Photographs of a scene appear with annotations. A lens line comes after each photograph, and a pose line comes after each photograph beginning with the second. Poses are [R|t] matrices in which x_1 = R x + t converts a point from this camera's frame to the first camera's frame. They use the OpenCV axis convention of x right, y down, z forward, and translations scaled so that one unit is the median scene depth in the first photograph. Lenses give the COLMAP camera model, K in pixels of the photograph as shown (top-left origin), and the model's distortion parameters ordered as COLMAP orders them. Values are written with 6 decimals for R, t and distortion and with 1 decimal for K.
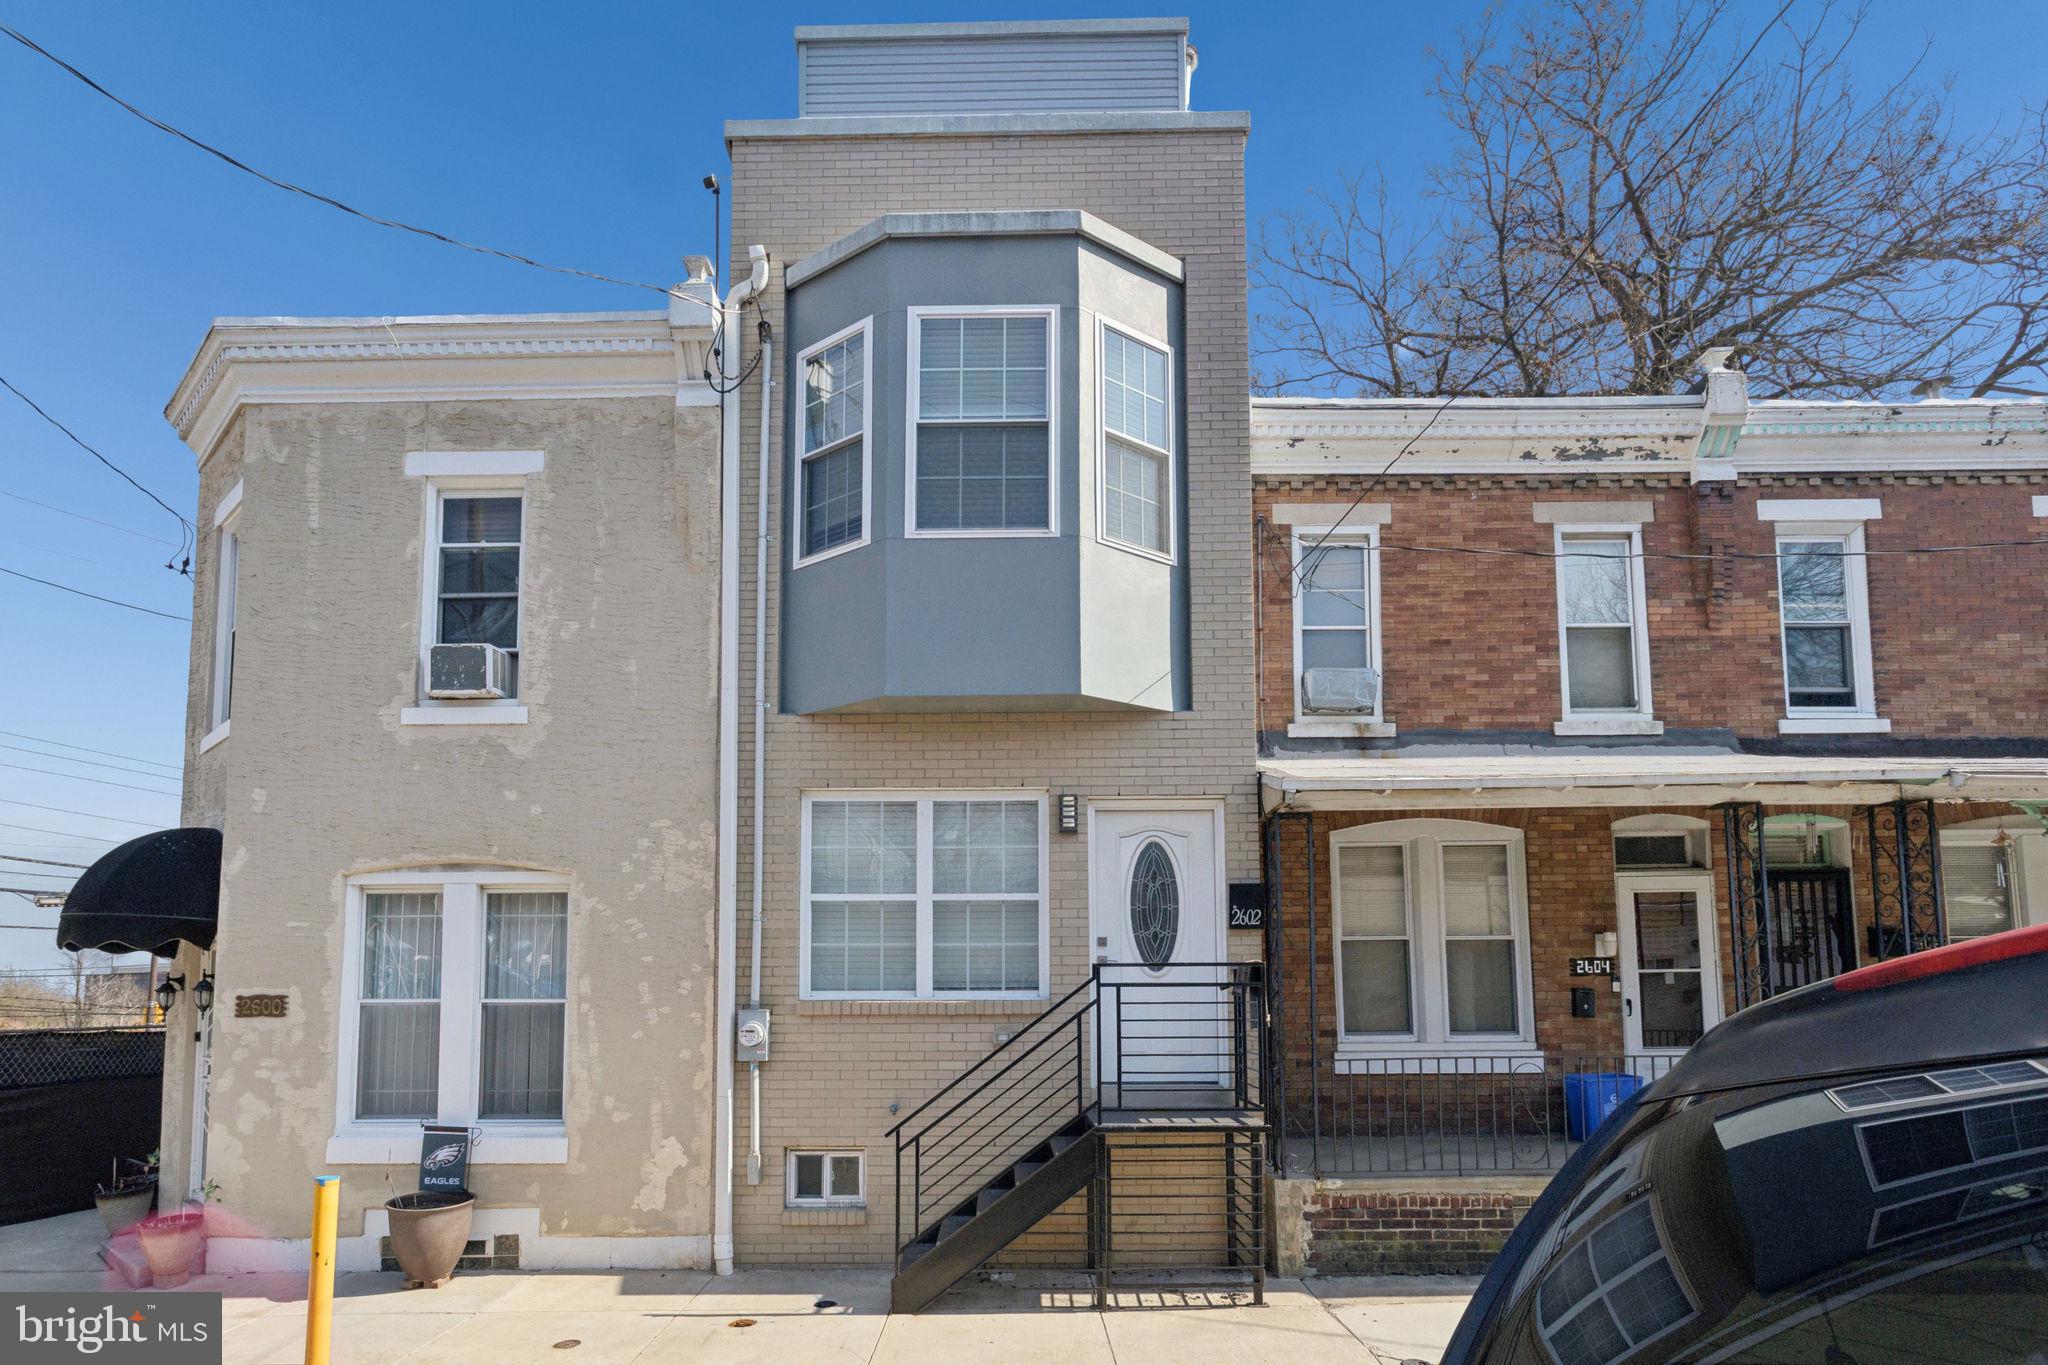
lens RADIAL K [[986.1, 0, 1023.1], [0, 986.1, 659.9], [0, 0, 1]] dist [0.002279, 0.000176]
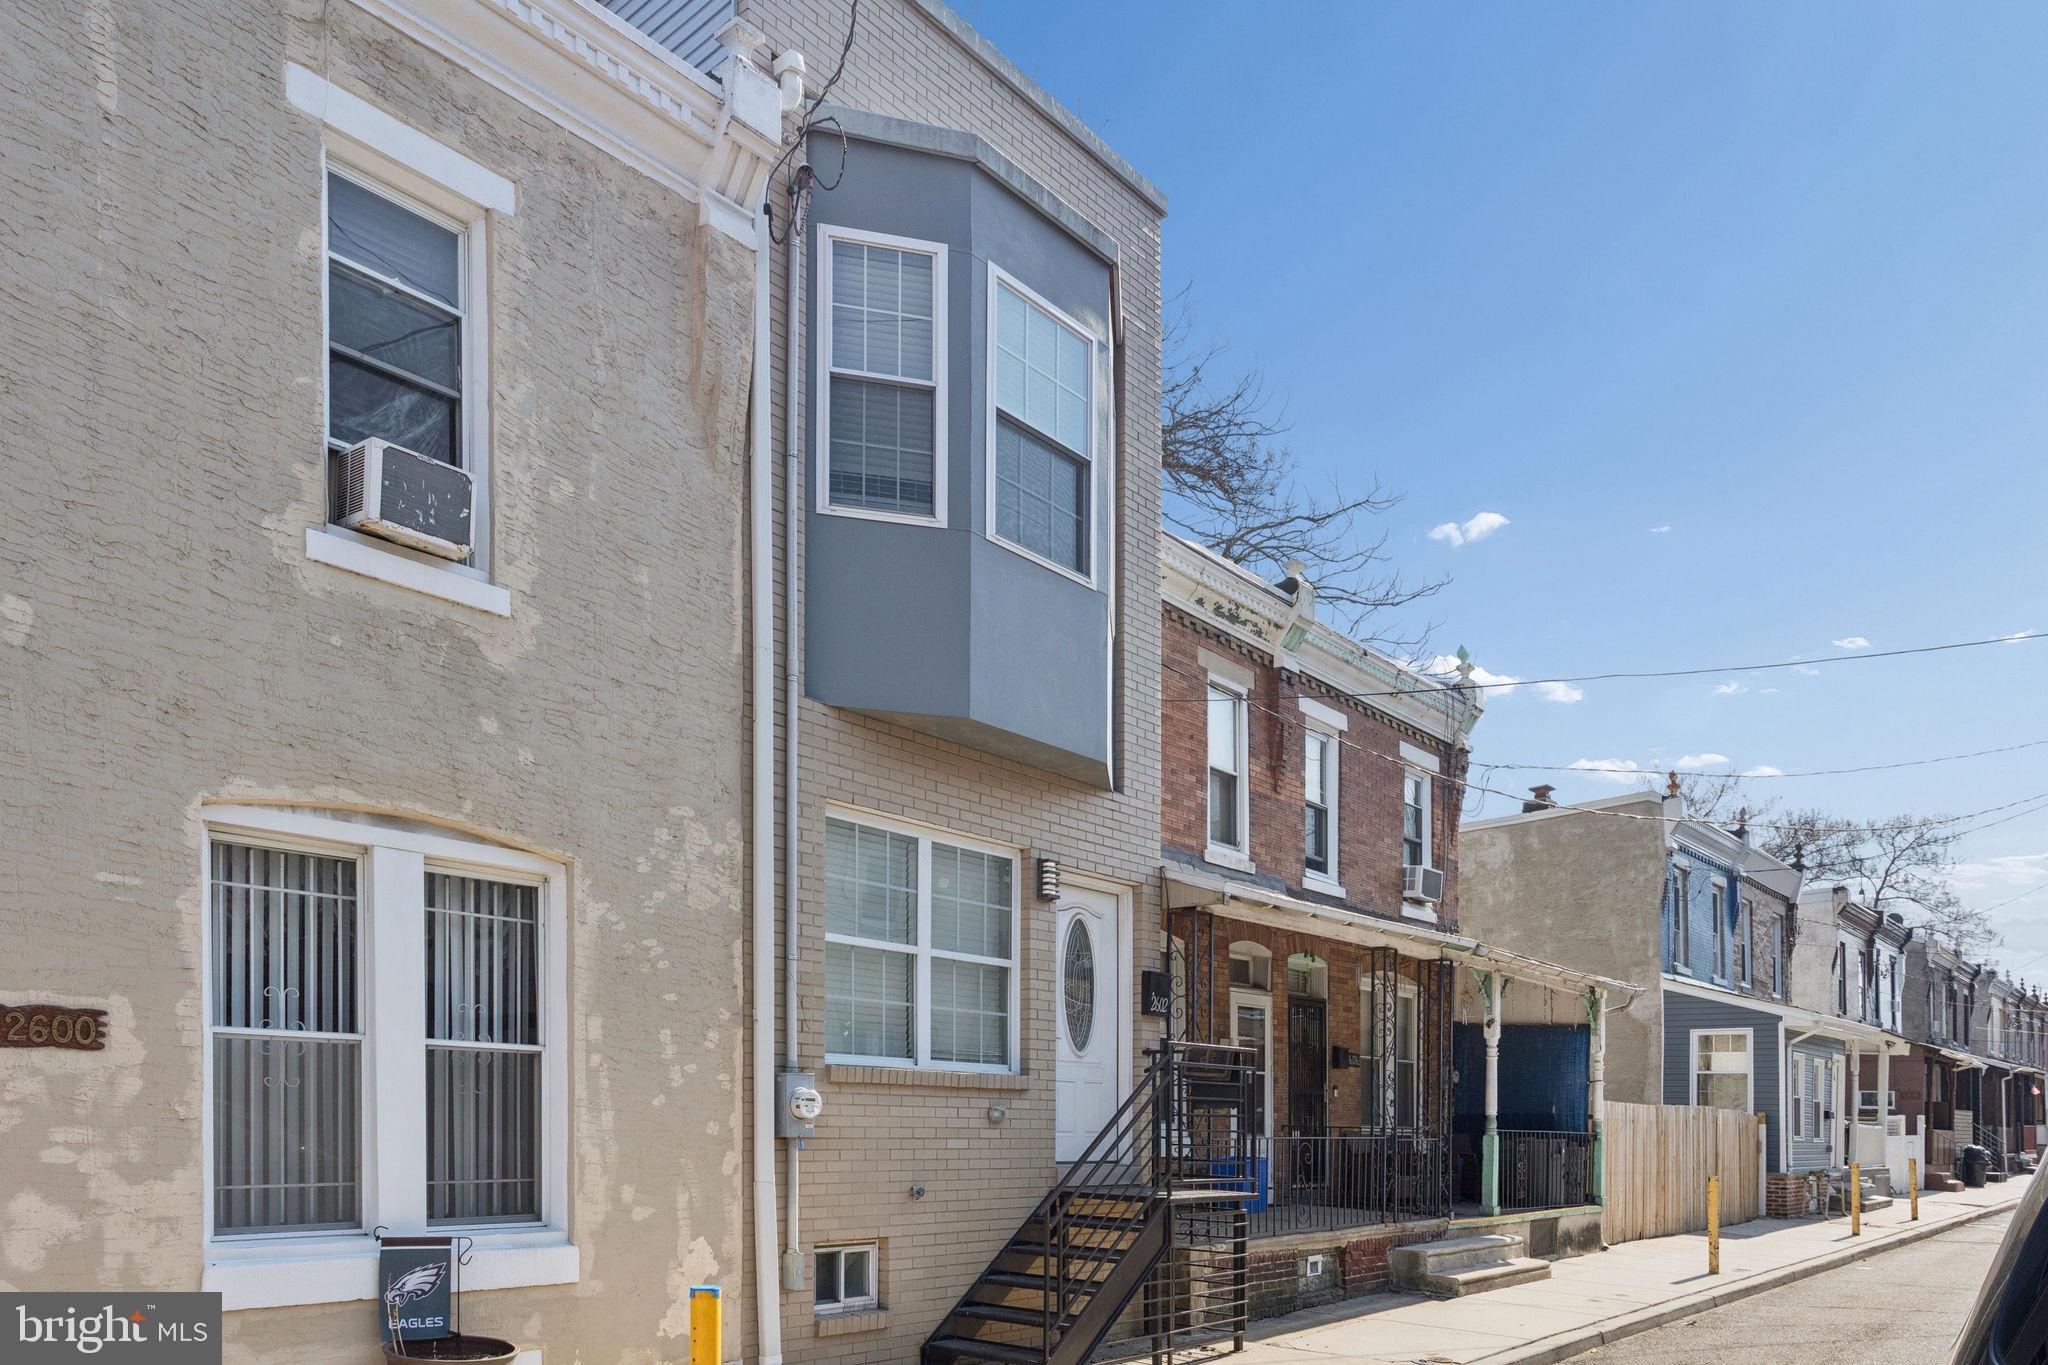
lens RADIAL K [[1280.9, 0, 1024.0], [0, 1280.9, 682.5], [0, 0, 1]] dist [0.006675, -0.000812]
pose [[0.667432, 0.254437, 0.699855, -0.927309], [-0.266221, 0.959234, -0.094849, 0.103239], [-0.695458, -0.123011, 0.707960, 0.187026]]
